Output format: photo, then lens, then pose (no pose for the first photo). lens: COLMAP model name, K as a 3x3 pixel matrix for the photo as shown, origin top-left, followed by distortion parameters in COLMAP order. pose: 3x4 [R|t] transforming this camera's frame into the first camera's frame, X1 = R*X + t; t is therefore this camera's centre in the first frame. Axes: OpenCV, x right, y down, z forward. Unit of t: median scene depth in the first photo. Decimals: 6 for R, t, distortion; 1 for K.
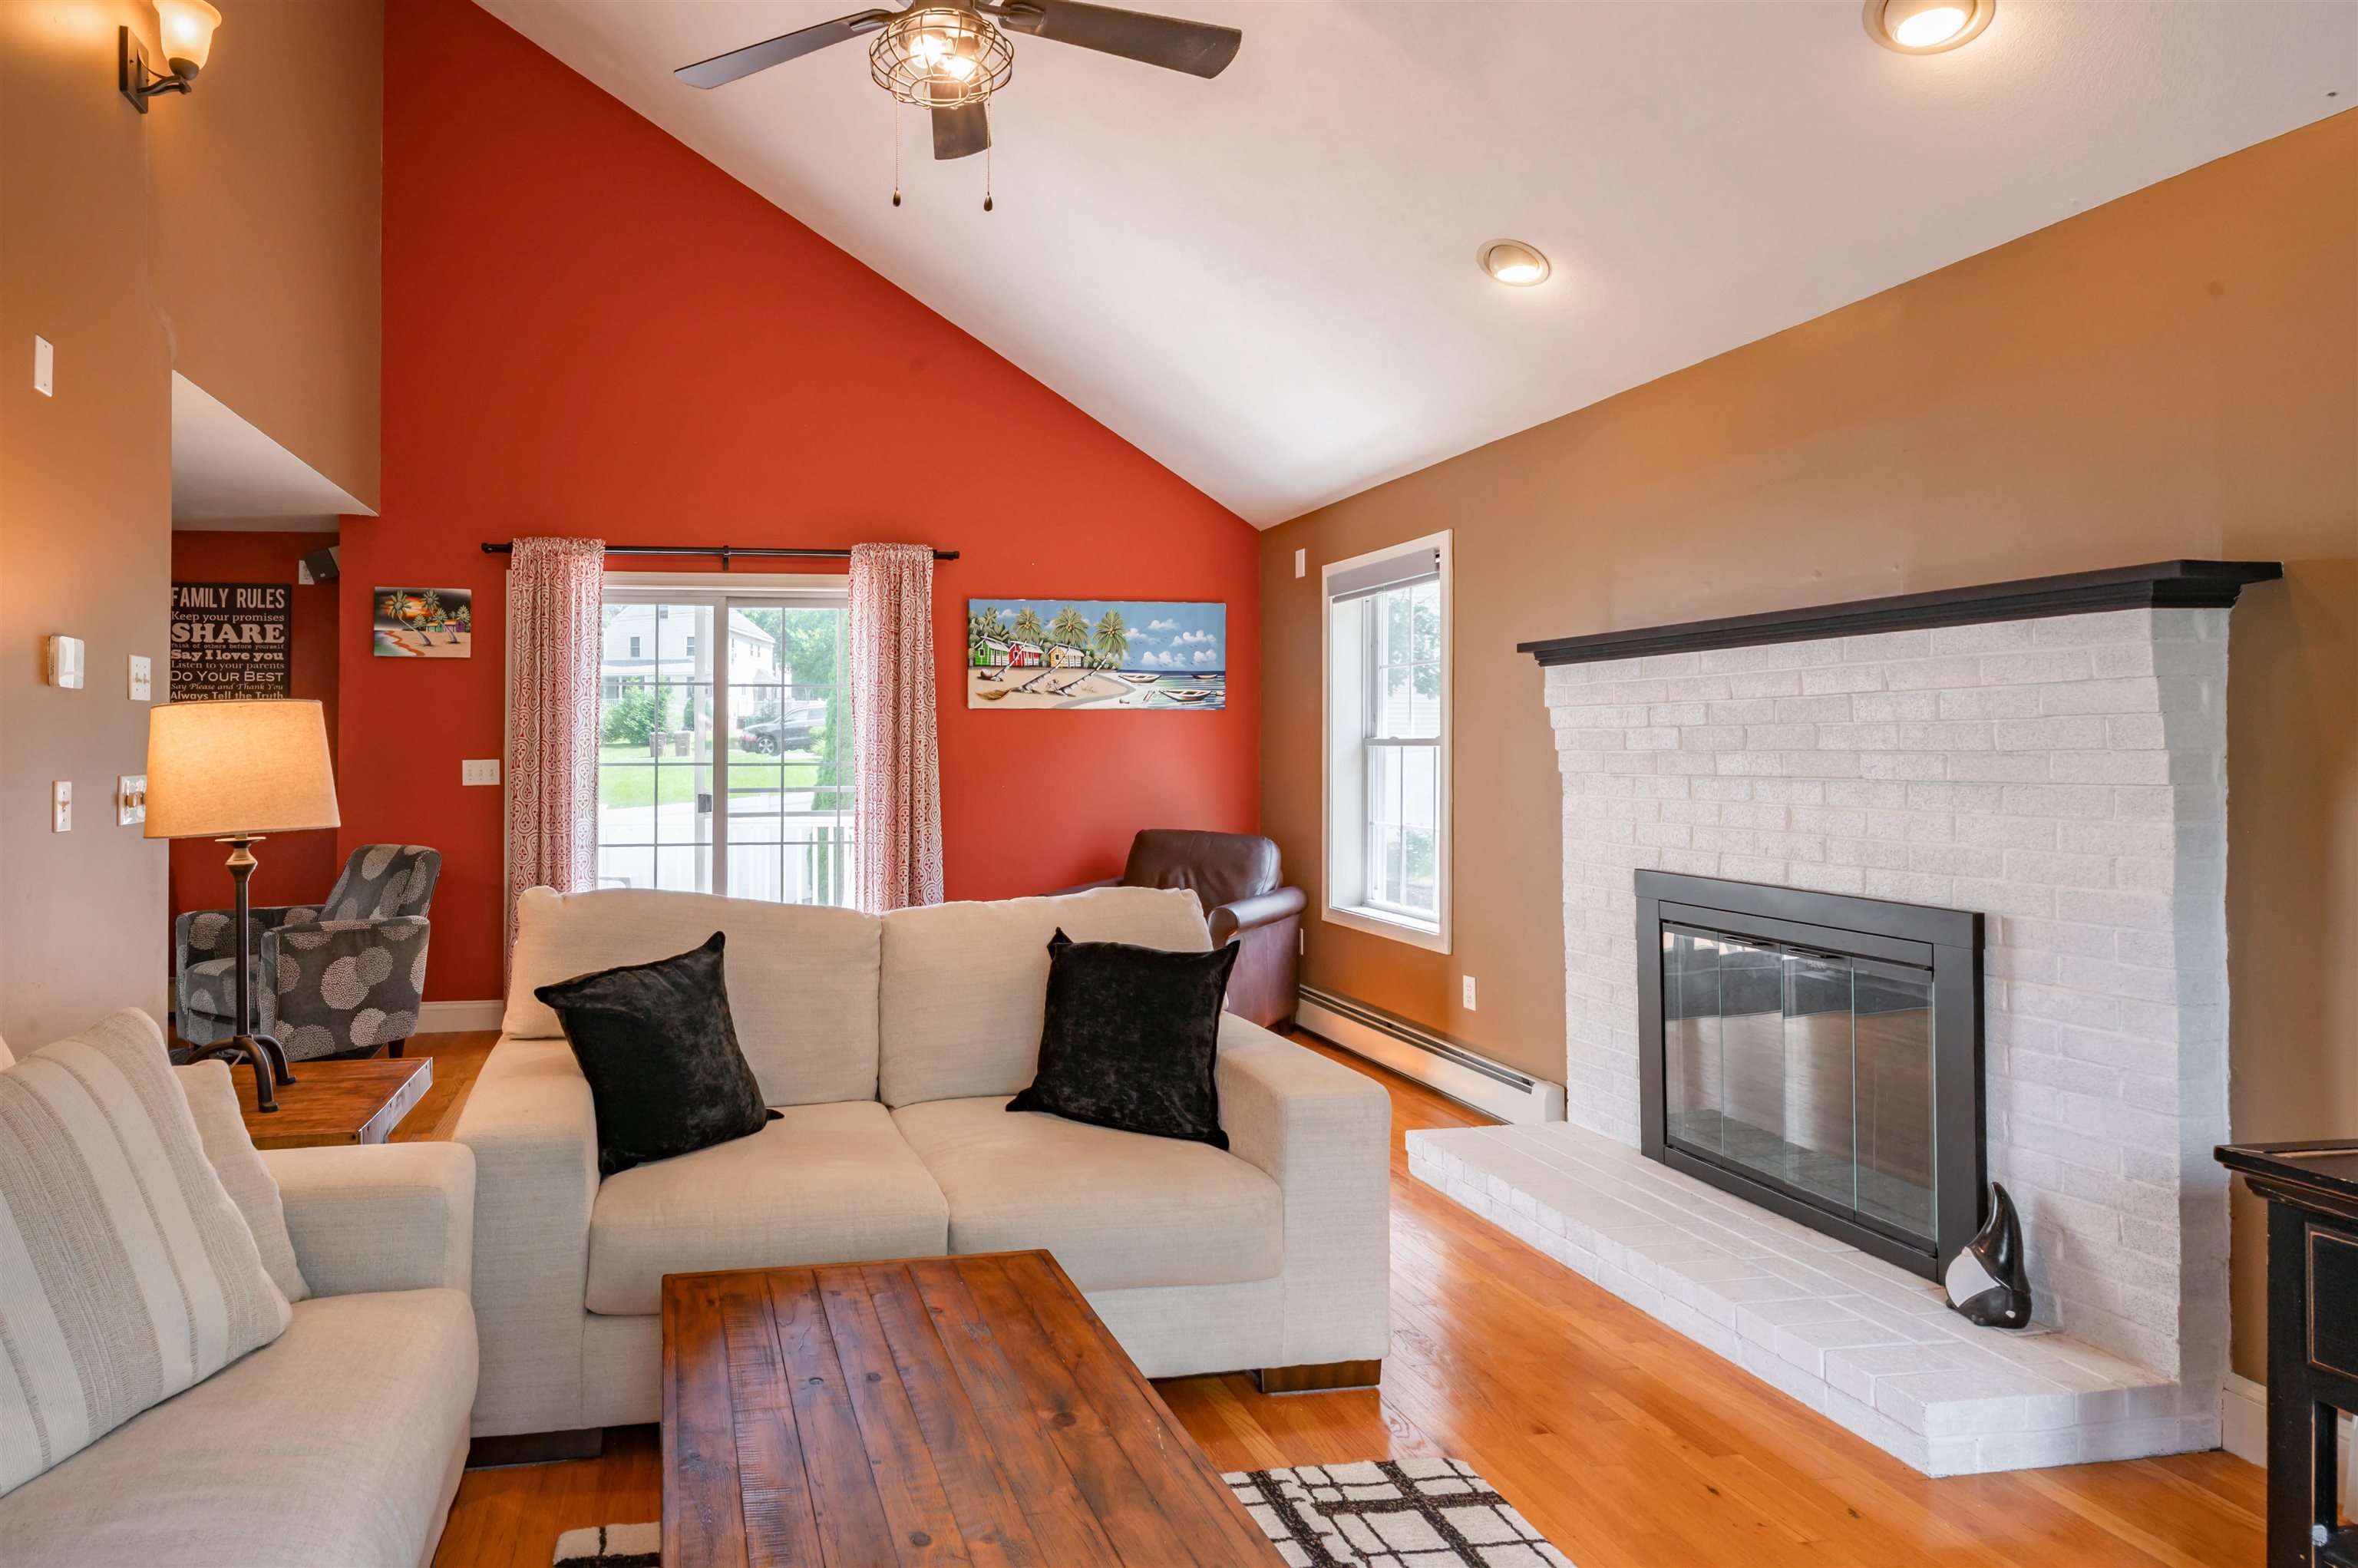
lens RADIAL K [[1217.3, 0, 1176.3], [0, 1217.3, 747.7], [0, 0, 1]] dist [-0.000897, -0.000468]
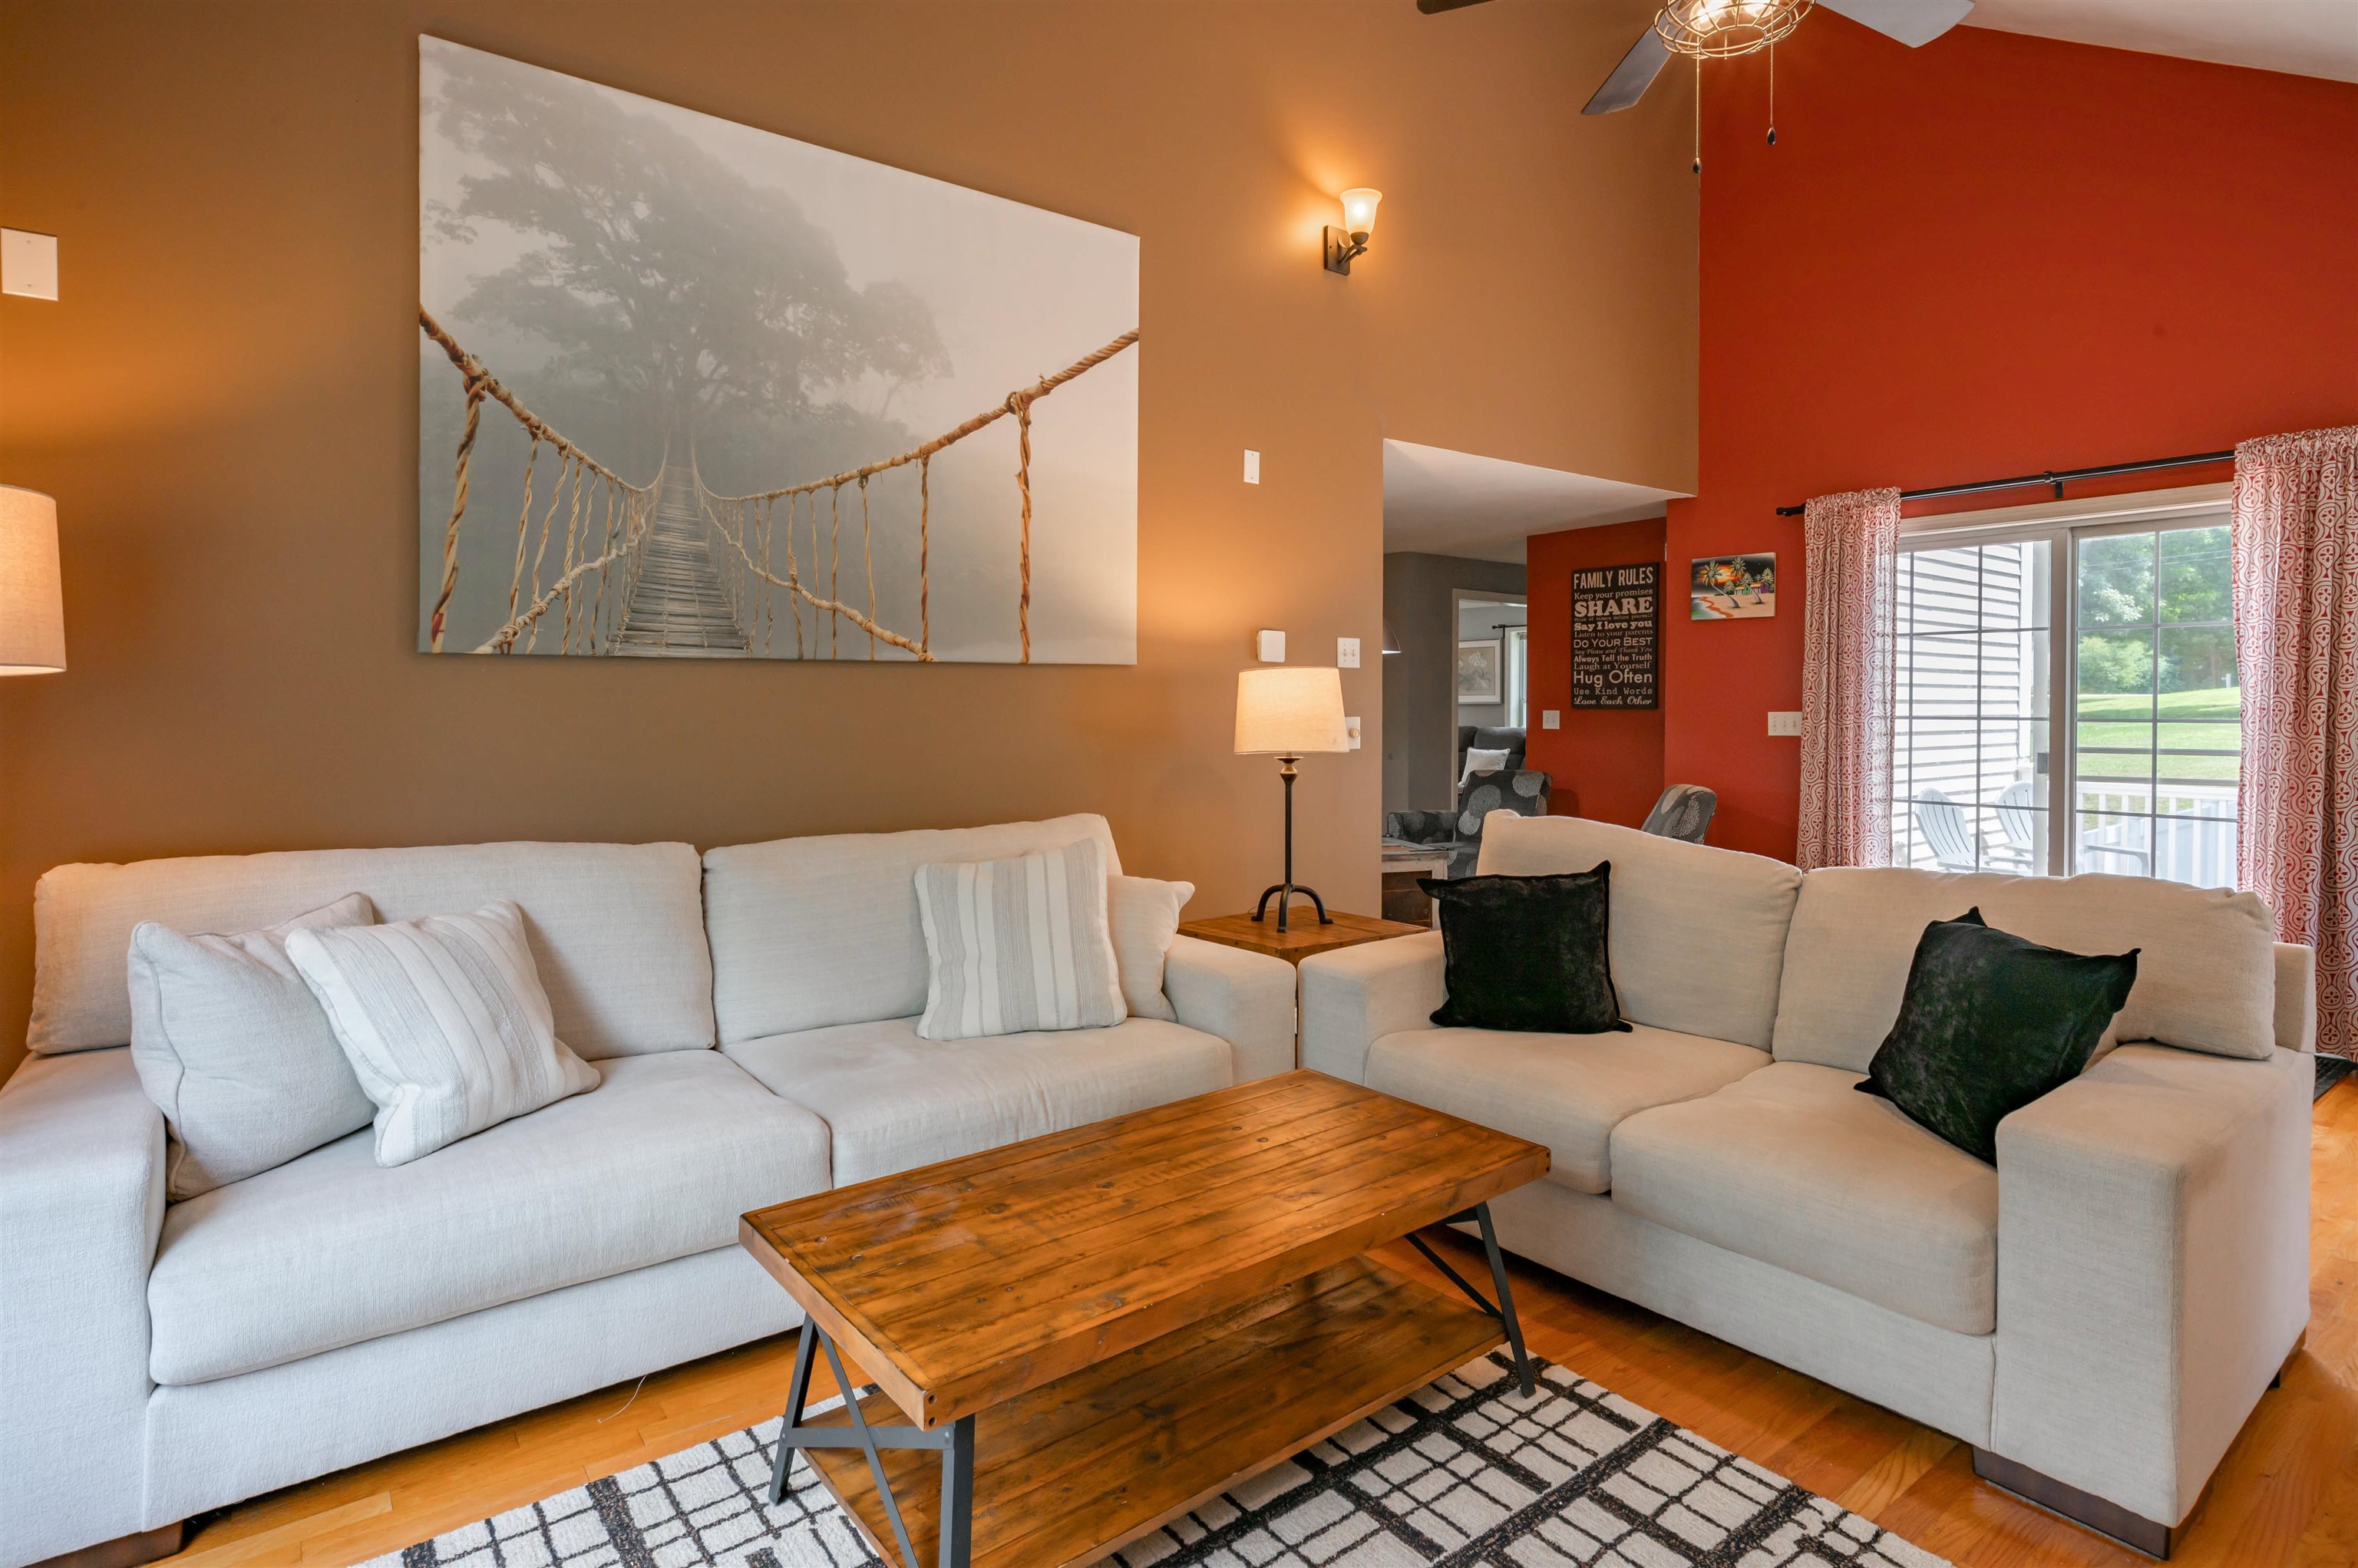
lens RADIAL K [[1213.1, 0, 1180.3], [0, 1213.1, 716.4], [0, 0, 1]] dist [-0.003100, 0.000055]
pose [[0.490022, 0.011768, -0.871630, 0.094768], [-0.000766, 0.999914, 0.013070, 0.000575], [0.871709, -0.005737, 0.489989, 0.023027]]
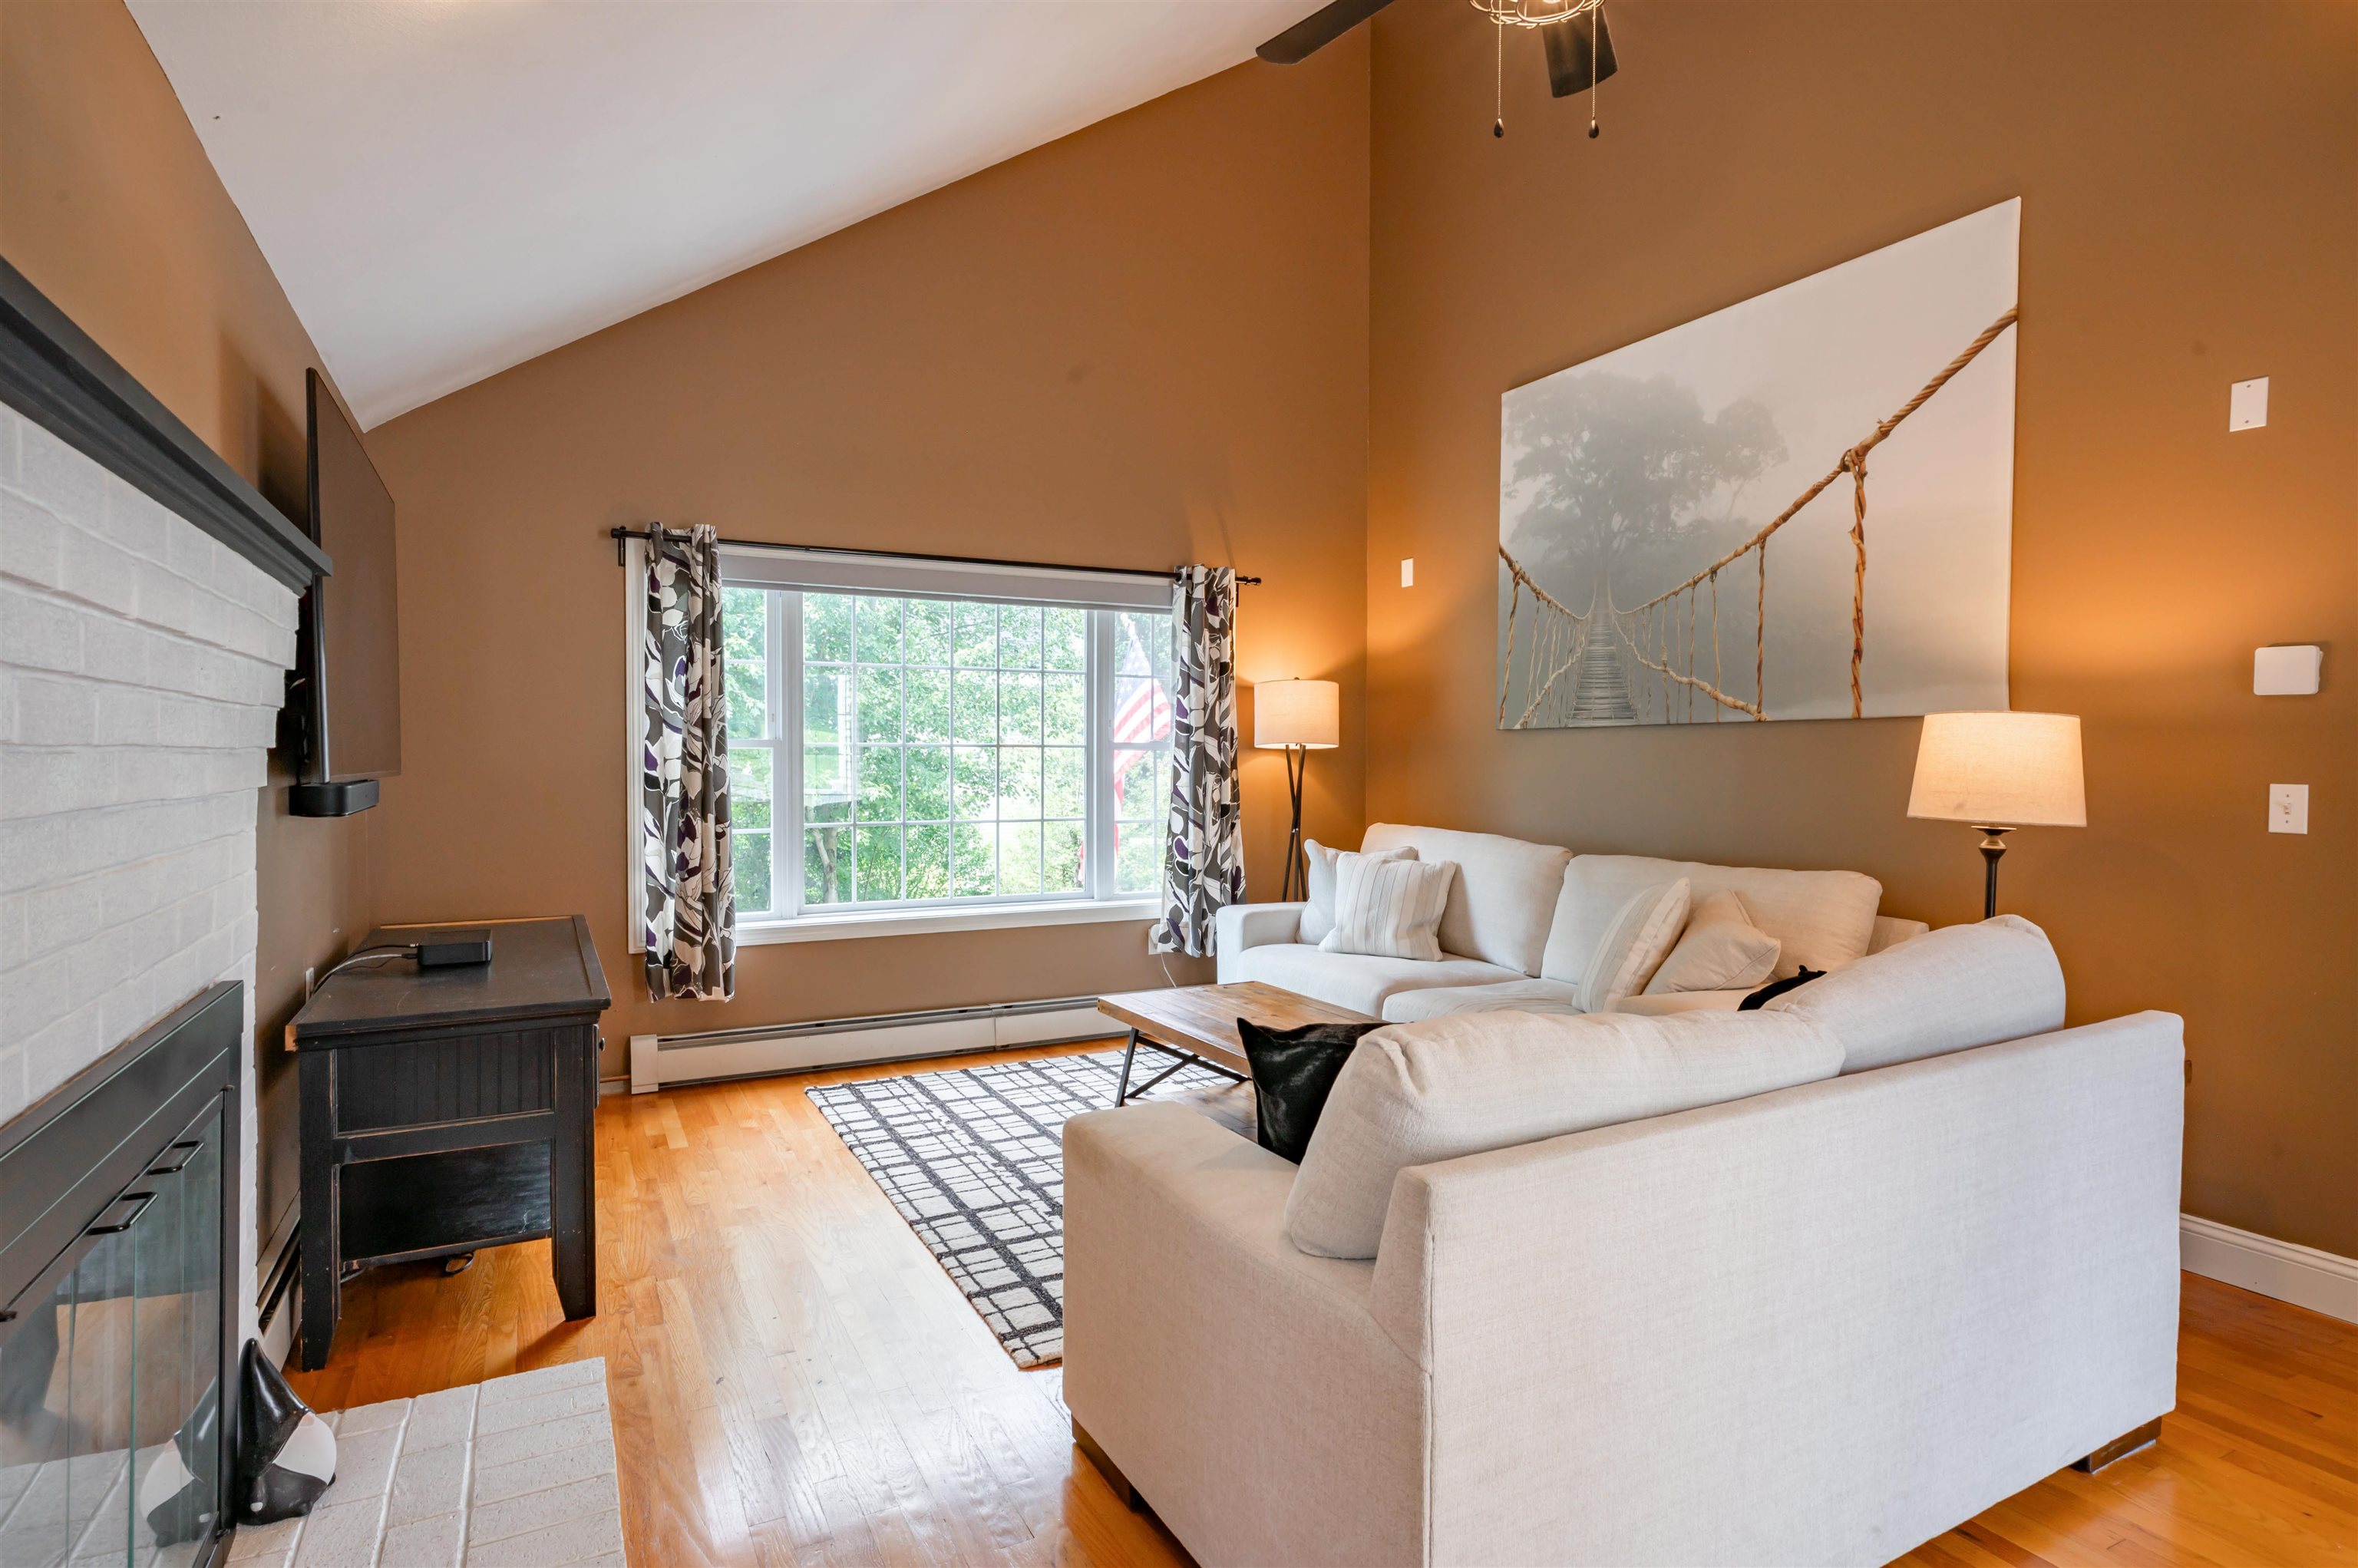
lens RADIAL K [[1217.3, 0, 1176.3], [0, 1217.3, 747.7], [0, 0, 1]] dist [-0.000897, -0.000468]
pose [[-0.942861, -0.004483, -0.333156, 0.071869], [-0.001874, 0.999965, -0.008151, 0.001419], [0.333181, -0.007061, -0.942837, 0.356592]]
